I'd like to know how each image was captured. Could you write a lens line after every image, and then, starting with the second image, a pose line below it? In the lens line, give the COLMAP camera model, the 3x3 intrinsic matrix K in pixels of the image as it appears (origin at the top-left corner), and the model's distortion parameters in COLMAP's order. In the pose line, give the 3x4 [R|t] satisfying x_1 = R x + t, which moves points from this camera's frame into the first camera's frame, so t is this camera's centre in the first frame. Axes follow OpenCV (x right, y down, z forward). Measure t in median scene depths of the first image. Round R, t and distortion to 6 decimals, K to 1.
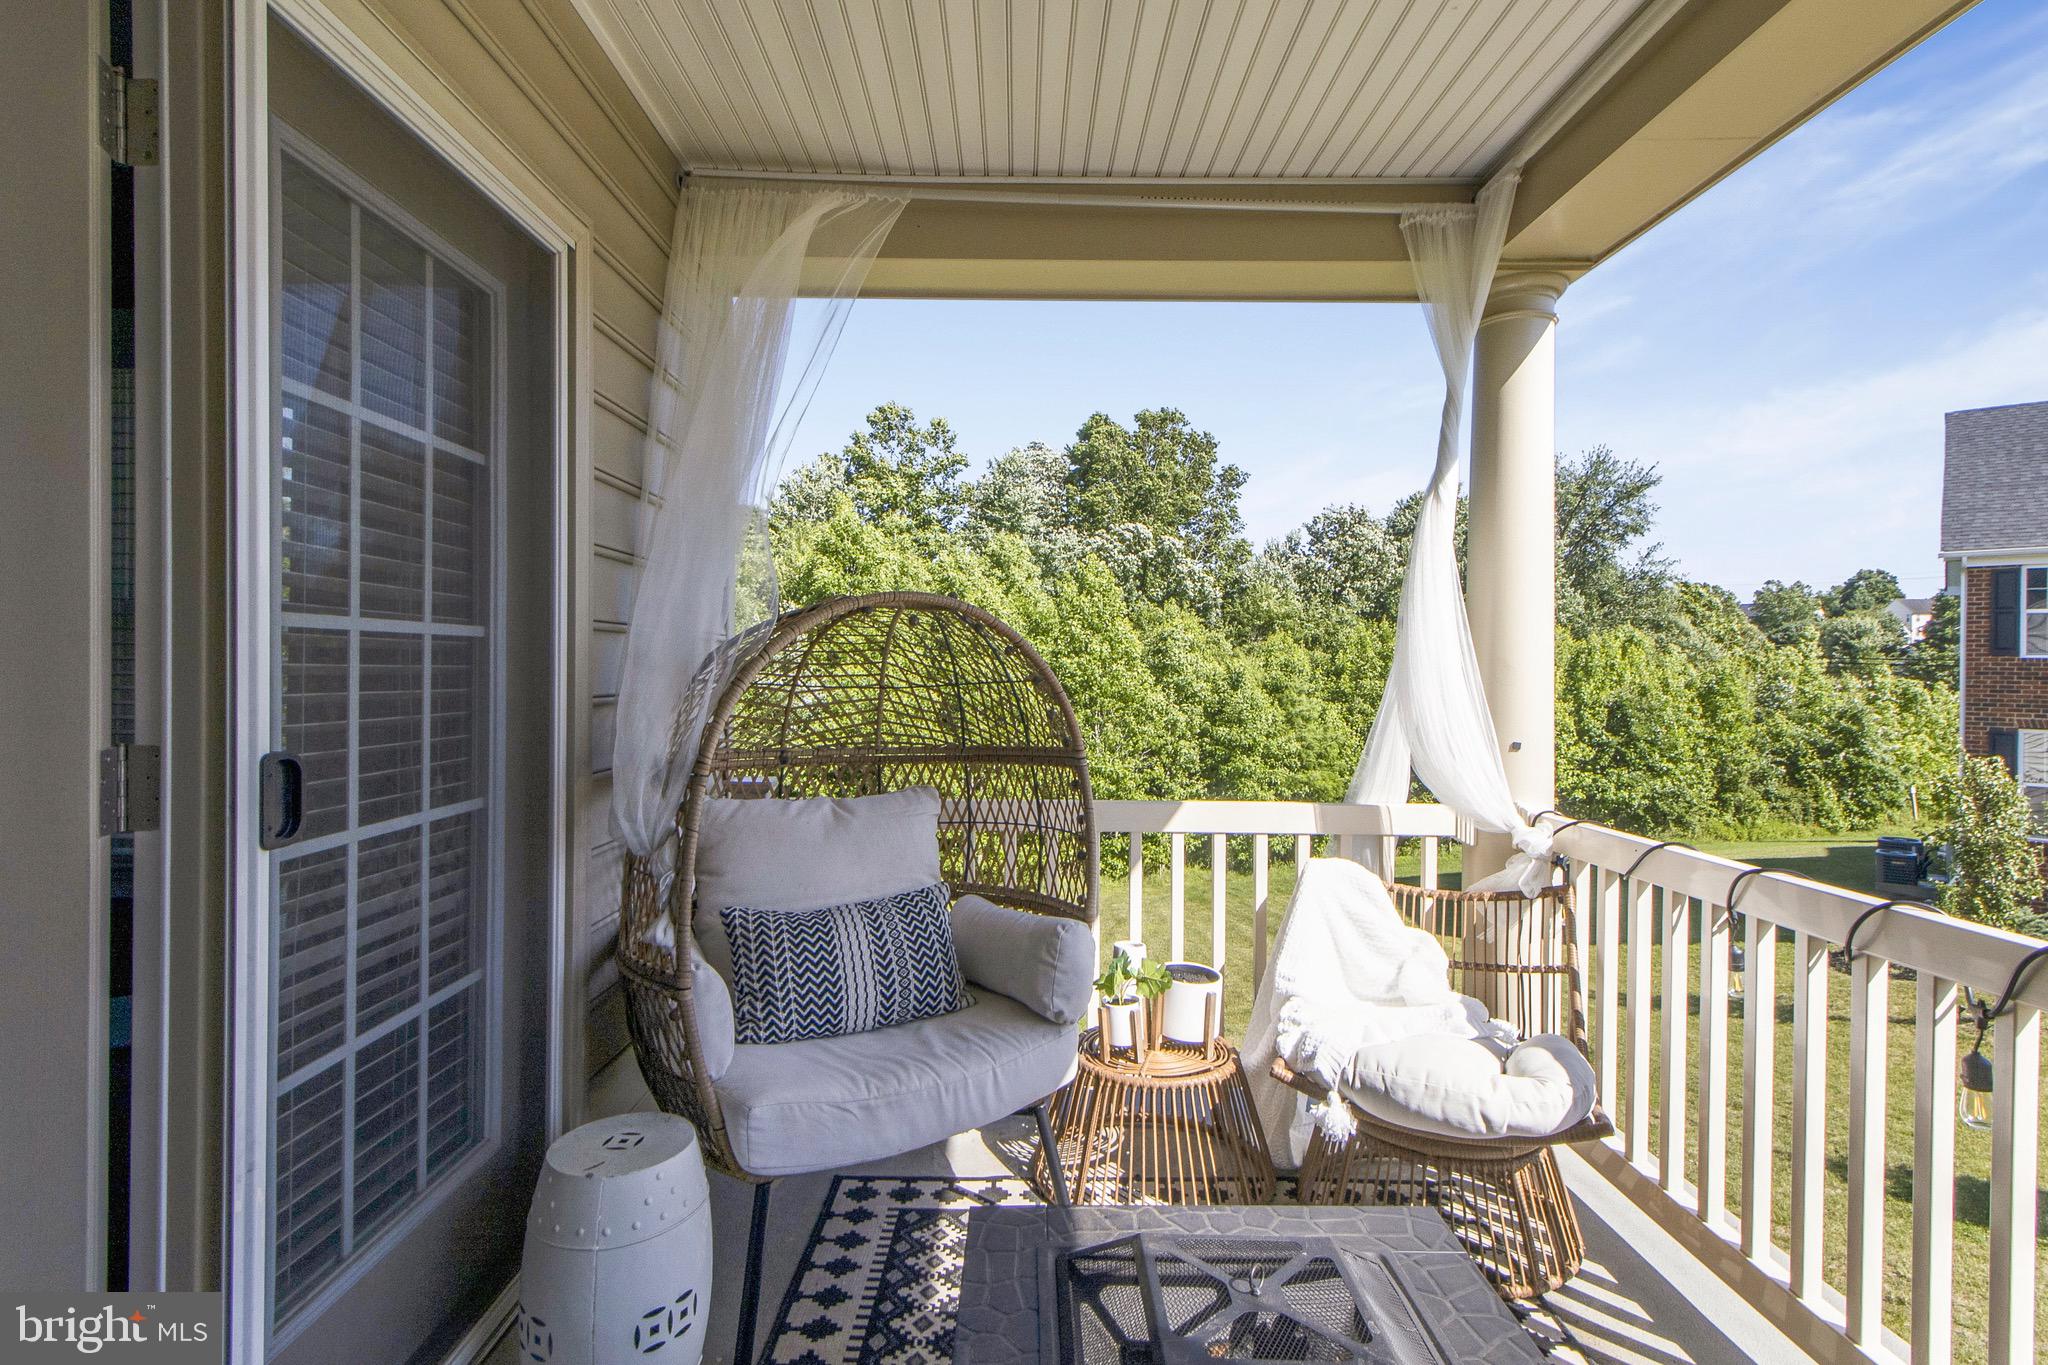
lens RADIAL K [[975.8, 0, 1022.9], [0, 975.8, 670.1], [0, 0, 1]] dist [0.016347, -0.000201]
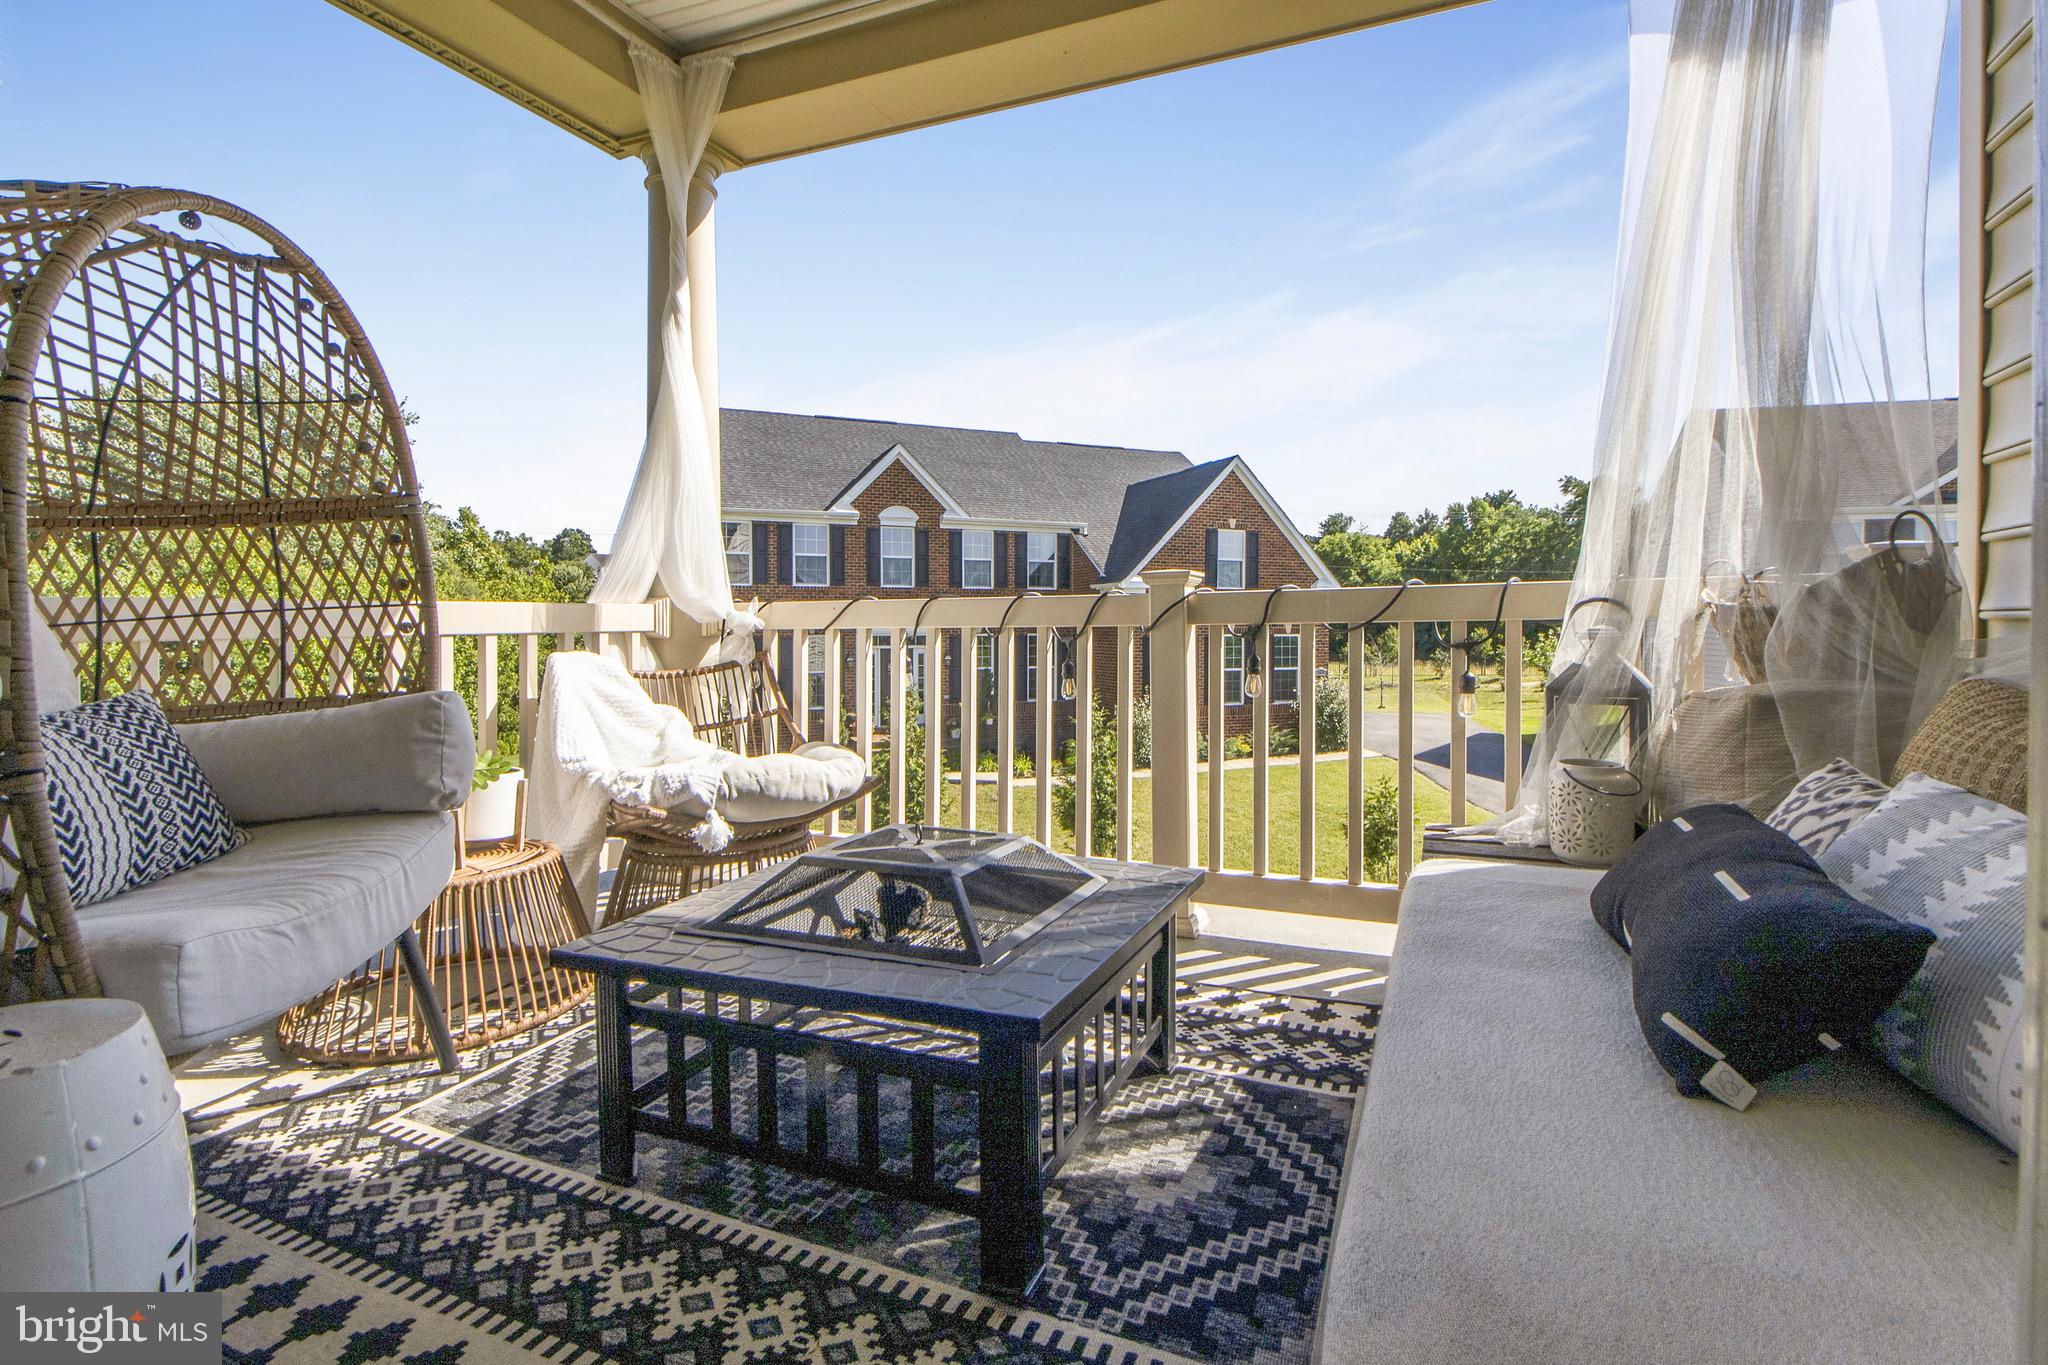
lens RADIAL K [[988.8, 0, 1026.0], [0, 988.8, 639.3], [0, 0, 1]] dist [0.014721, -0.000317]
pose [[0.399883, -0.022066, 0.916301, -0.483715], [0.006482, 0.999753, 0.021247, 0.179389], [-0.916543, -0.002557, 0.399927, 0.181844]]
